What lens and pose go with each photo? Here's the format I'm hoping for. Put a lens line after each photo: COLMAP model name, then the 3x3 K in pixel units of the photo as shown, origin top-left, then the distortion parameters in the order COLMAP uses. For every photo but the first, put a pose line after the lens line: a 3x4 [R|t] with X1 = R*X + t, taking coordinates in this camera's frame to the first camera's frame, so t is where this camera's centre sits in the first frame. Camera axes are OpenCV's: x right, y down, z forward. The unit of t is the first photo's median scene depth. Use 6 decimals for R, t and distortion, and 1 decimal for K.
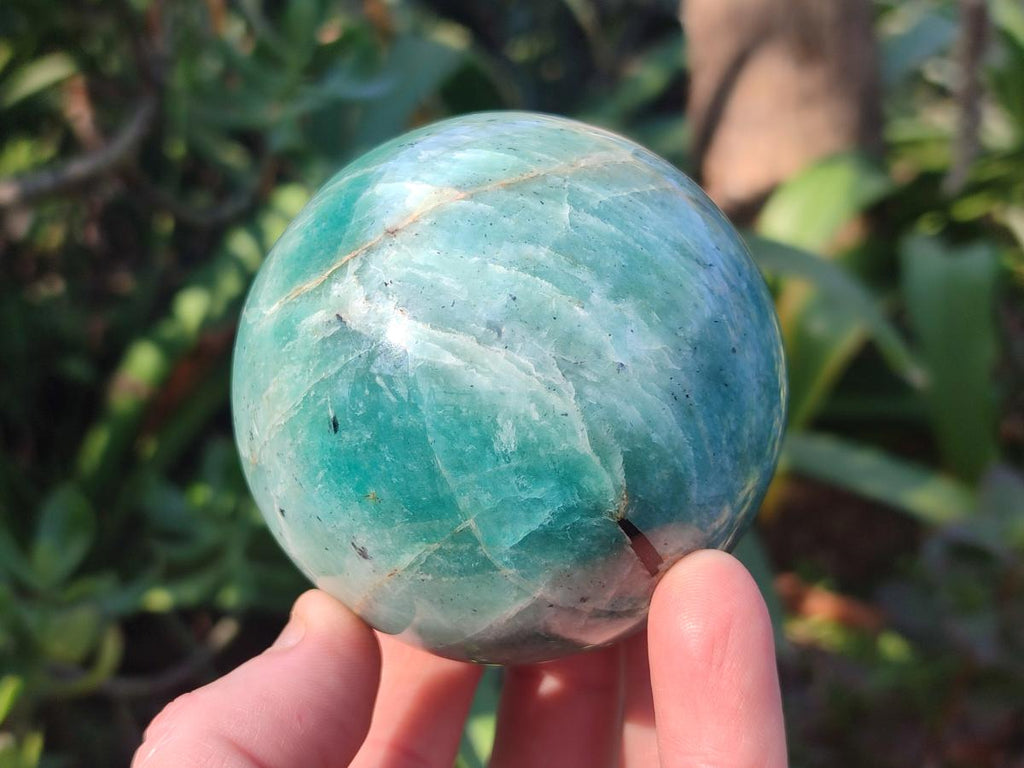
lens RADIAL K [[1527.2, 0, 512.0], [0, 1527.2, 384.0], [0, 0, 1]] dist [0.312777, -0.018891]
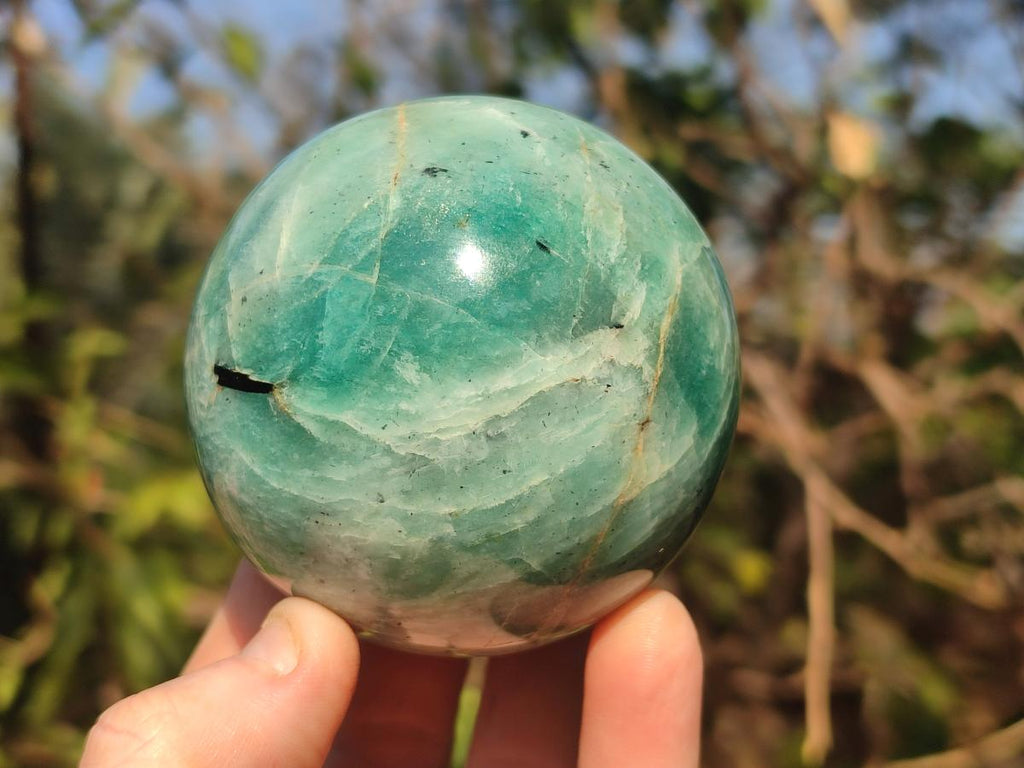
lens RADIAL K [[1527.2, 0, 512.0], [0, 1527.2, 384.0], [0, 0, 1]] dist [0.312777, -0.018891]
pose [[-0.694820, 0.711827, 0.102603, -0.141418], [-0.717677, -0.695502, -0.034881, 0.014410], [0.046531, -0.097872, 0.994111, 0.021681]]
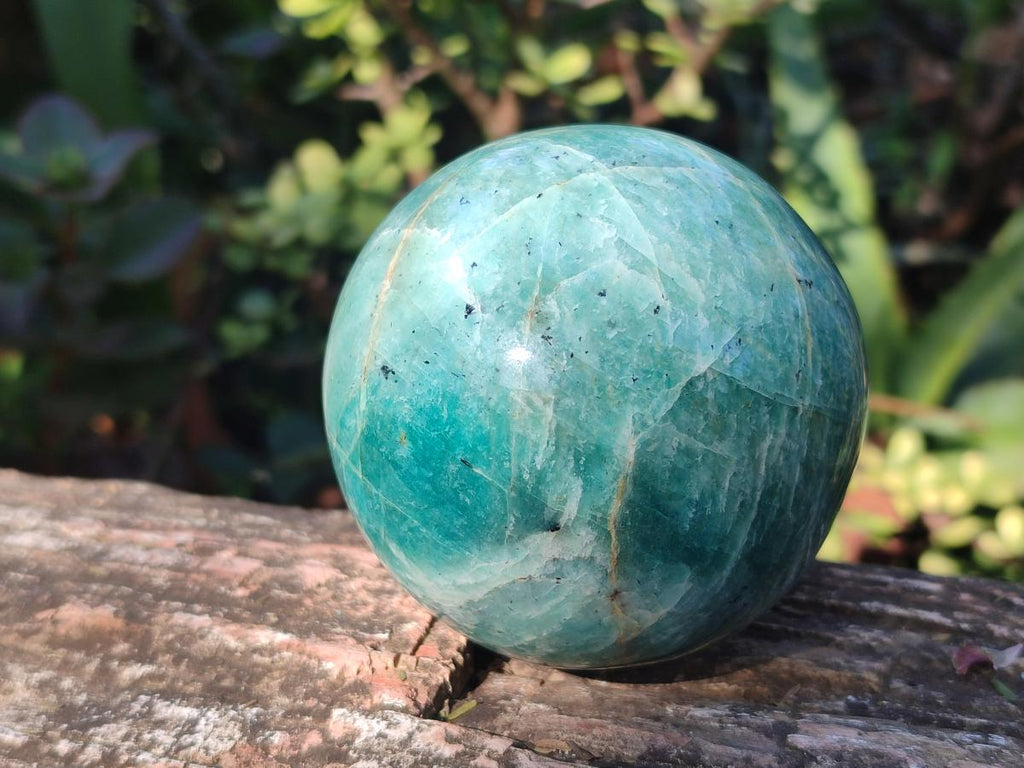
lens RADIAL K [[1527.2, 0, 512.0], [0, 1527.2, 384.0], [0, 0, 1]] dist [0.312777, -0.018891]
pose [[-0.234188, 0.451991, 0.860732, -1.018644], [-0.781470, -0.614188, 0.109902, -0.074134], [0.578326, -0.646898, 0.497053, 0.560328]]
